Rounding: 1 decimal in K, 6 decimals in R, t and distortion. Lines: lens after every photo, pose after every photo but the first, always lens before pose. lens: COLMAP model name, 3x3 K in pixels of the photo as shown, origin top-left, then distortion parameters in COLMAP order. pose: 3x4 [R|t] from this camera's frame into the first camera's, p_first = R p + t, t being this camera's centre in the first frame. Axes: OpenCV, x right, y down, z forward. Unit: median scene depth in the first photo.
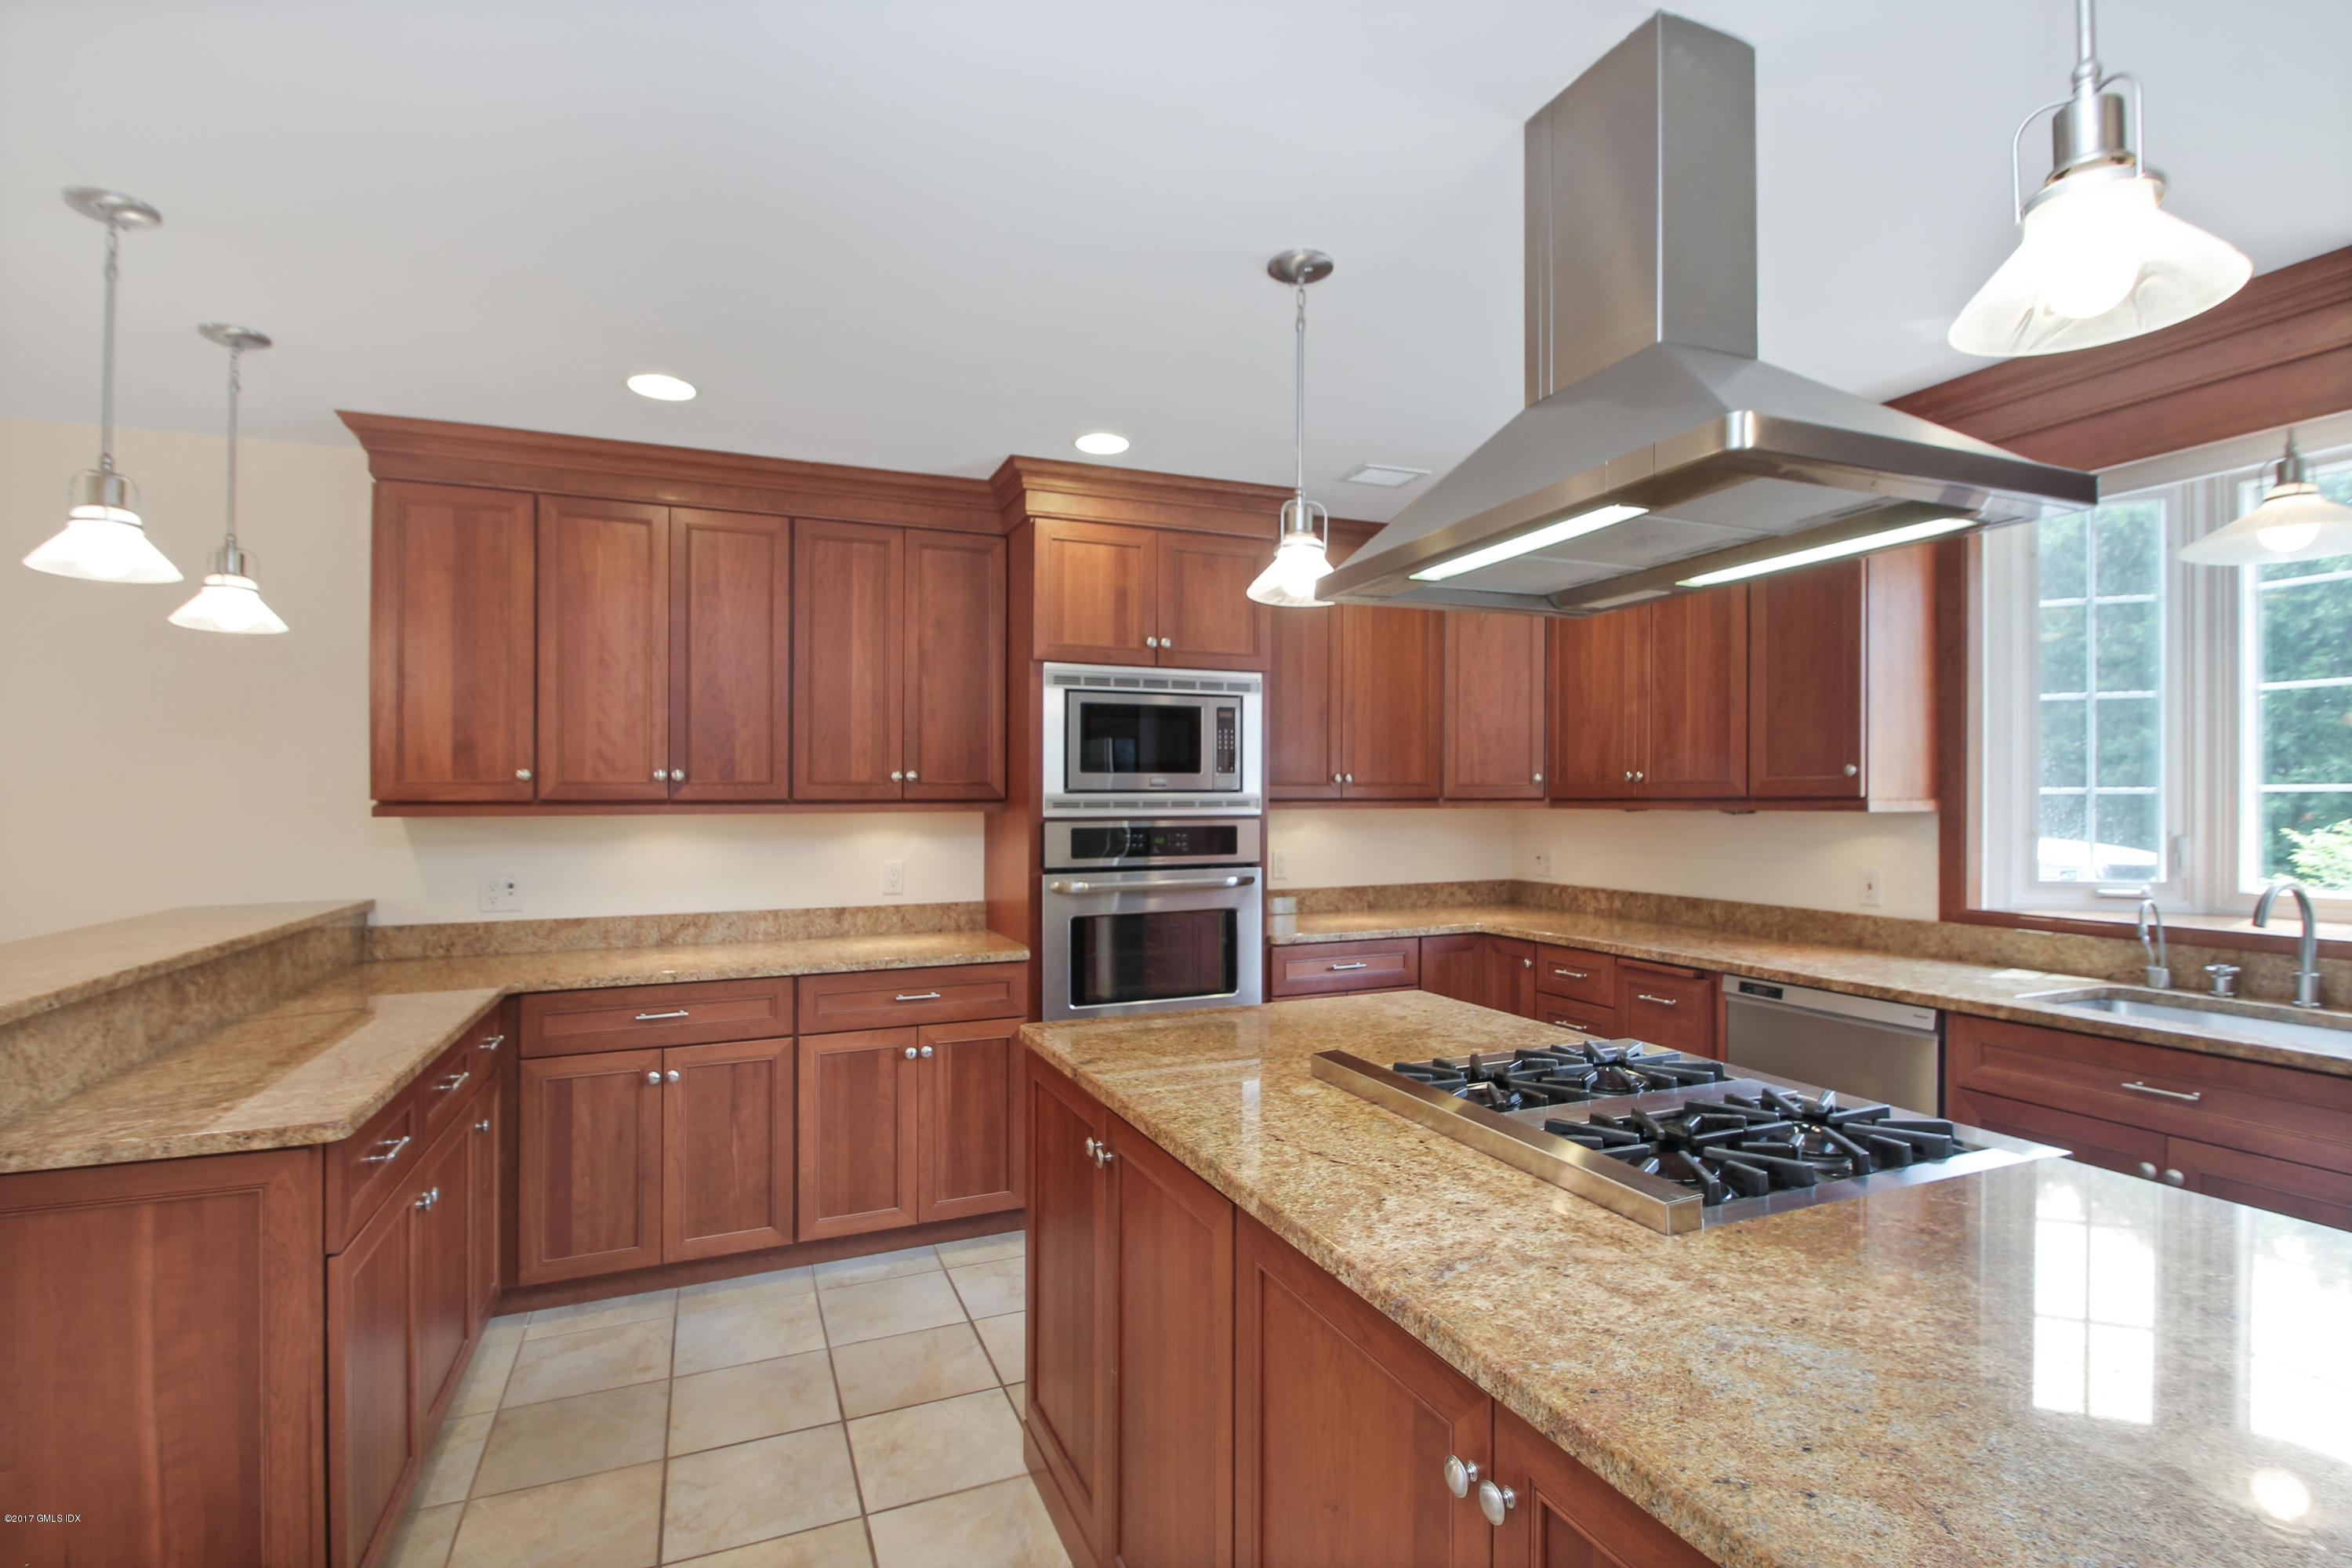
lens RADIAL K [[1122.7, 0, 1189.0], [0, 1122.7, 779.2], [0, 0, 1]] dist [0.003434, -0.007963]
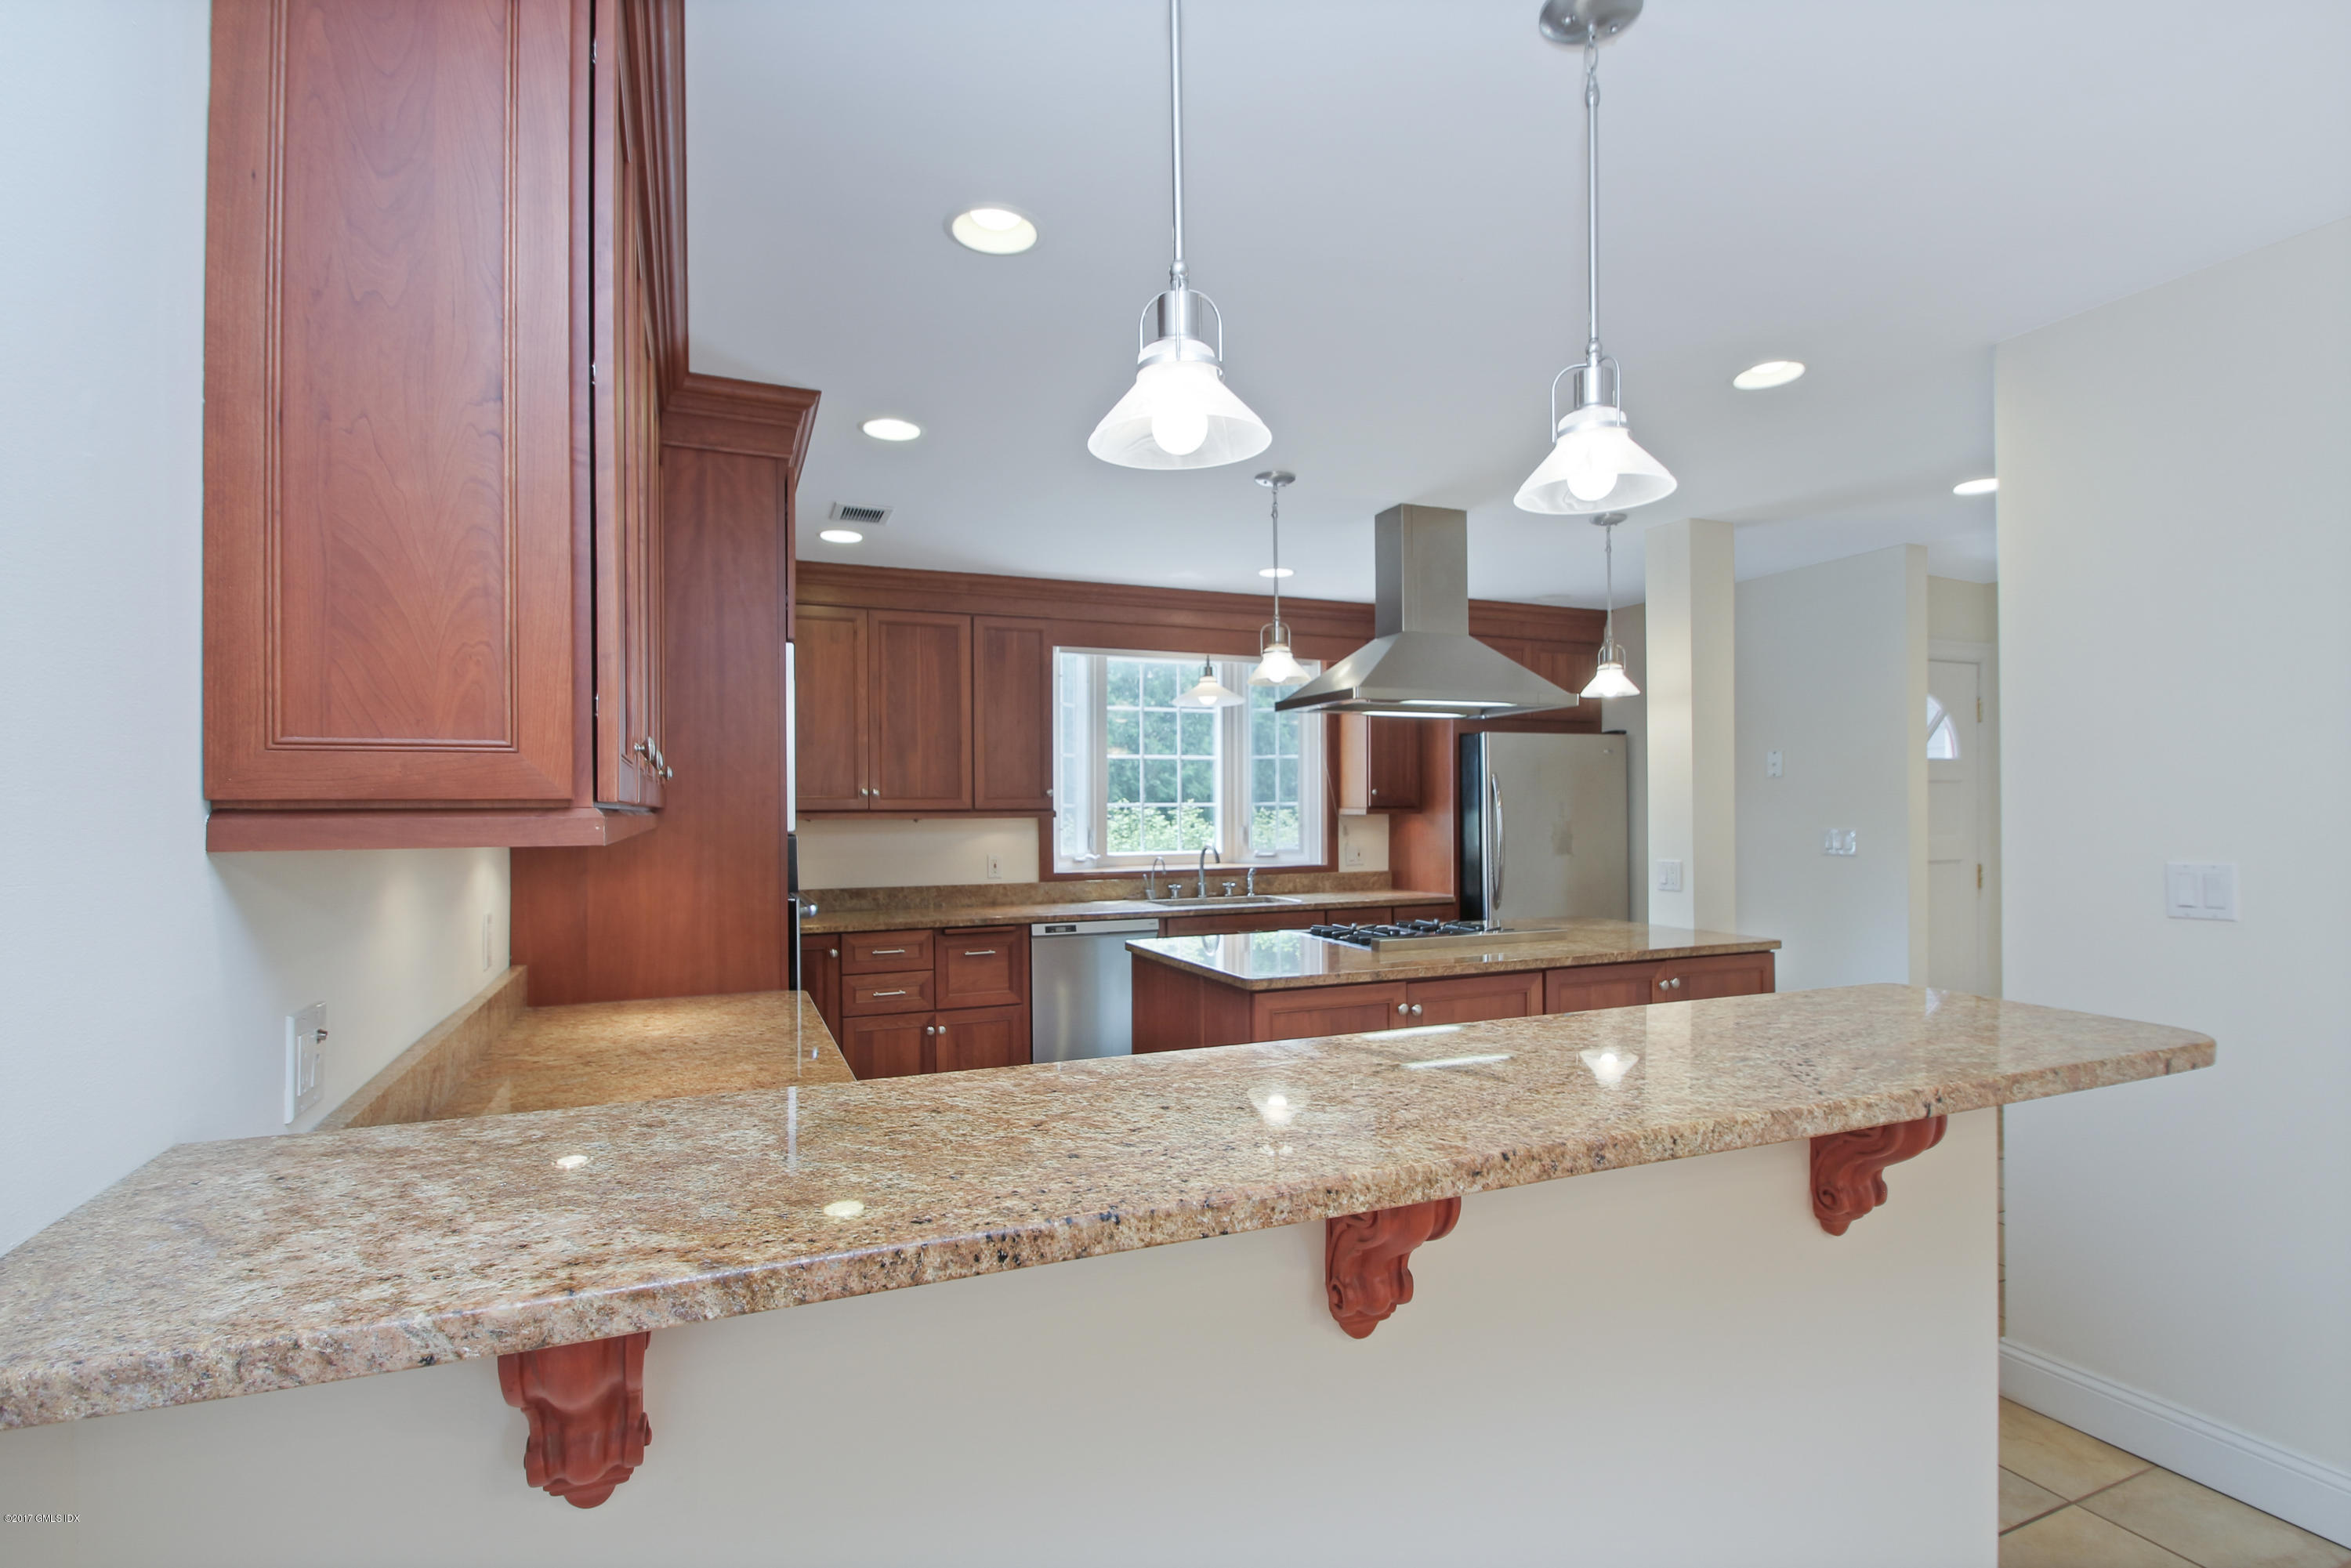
lens RADIAL K [[1122.2, 0, 1195.8], [0, 1122.2, 807.6], [0, 0, 1]] dist [0.003434, -0.007963]
pose [[-0.003271, 0.006072, 0.999976, -0.955117], [-0.012746, 0.999900, -0.006113, 0.018216], [-0.999913, -0.012766, -0.003193, 0.703577]]
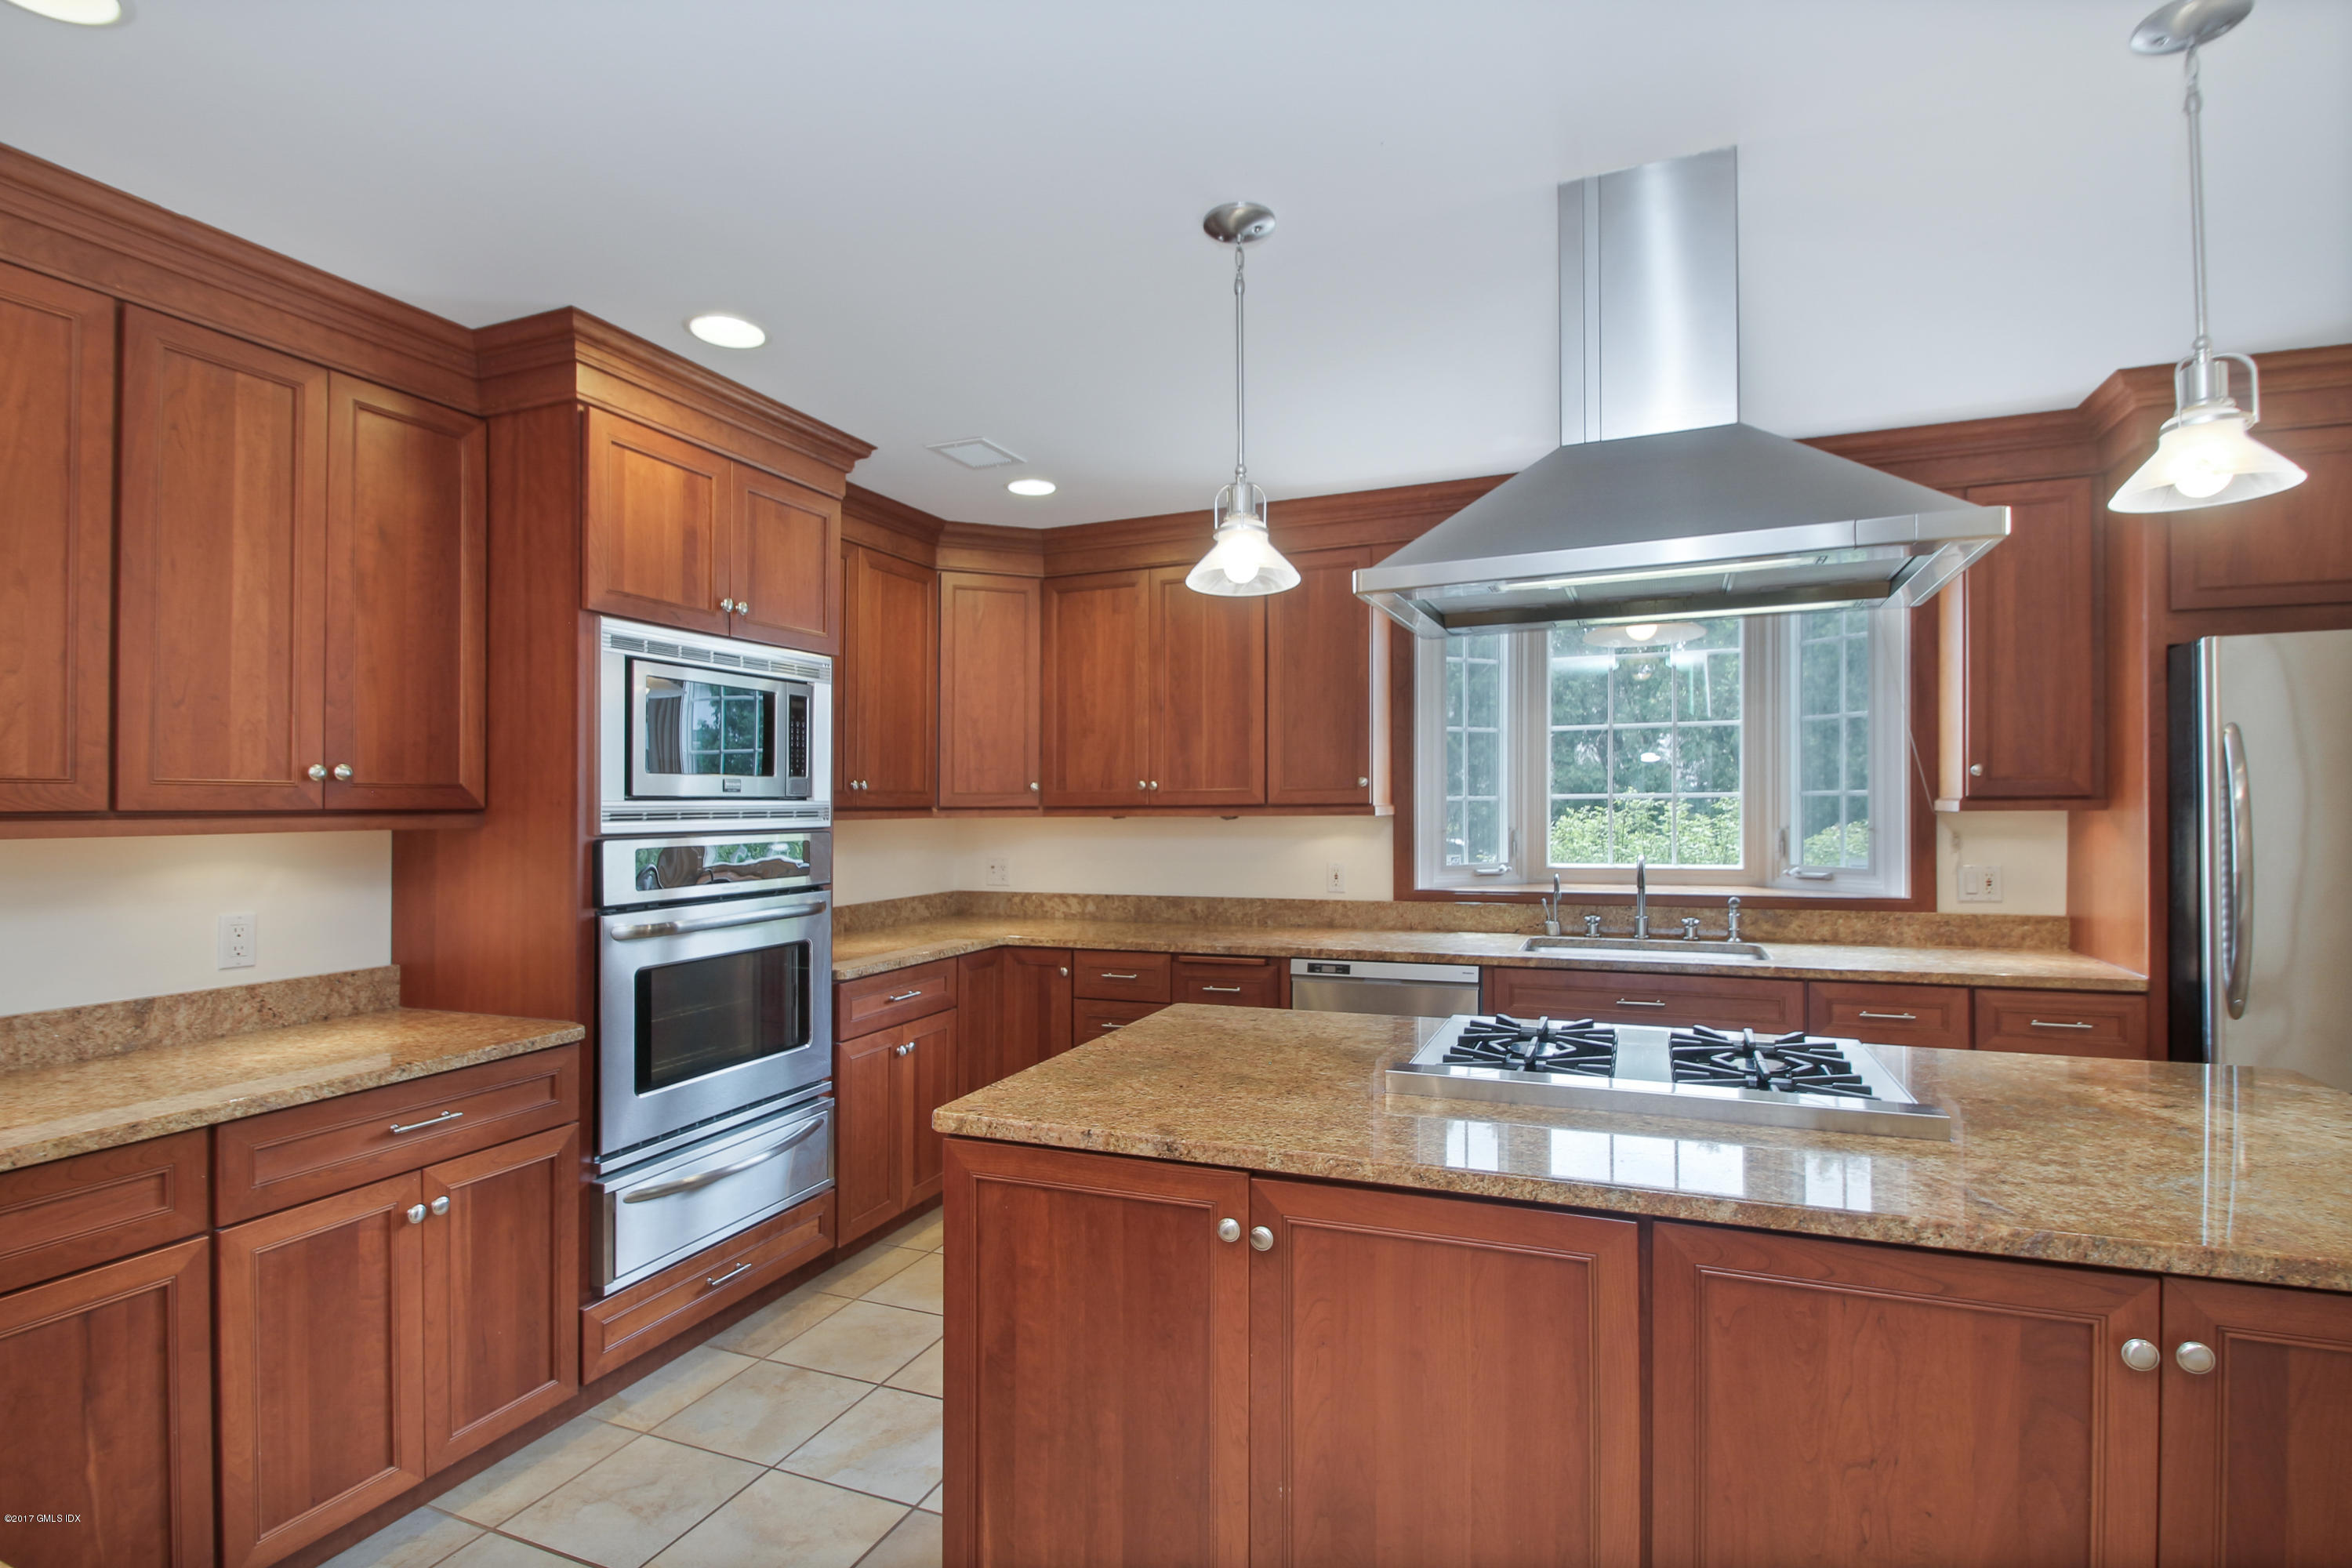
lens RADIAL K [[1122.7, 0, 1191.2], [0, 1122.7, 797.6], [0, 0, 1]] dist [0.003434, -0.007963]
pose [[0.707539, 0.002842, 0.706669, -0.363672], [-0.007090, 0.999970, 0.003077, 0.005962], [-0.706639, -0.007187, 0.707538, 0.237681]]
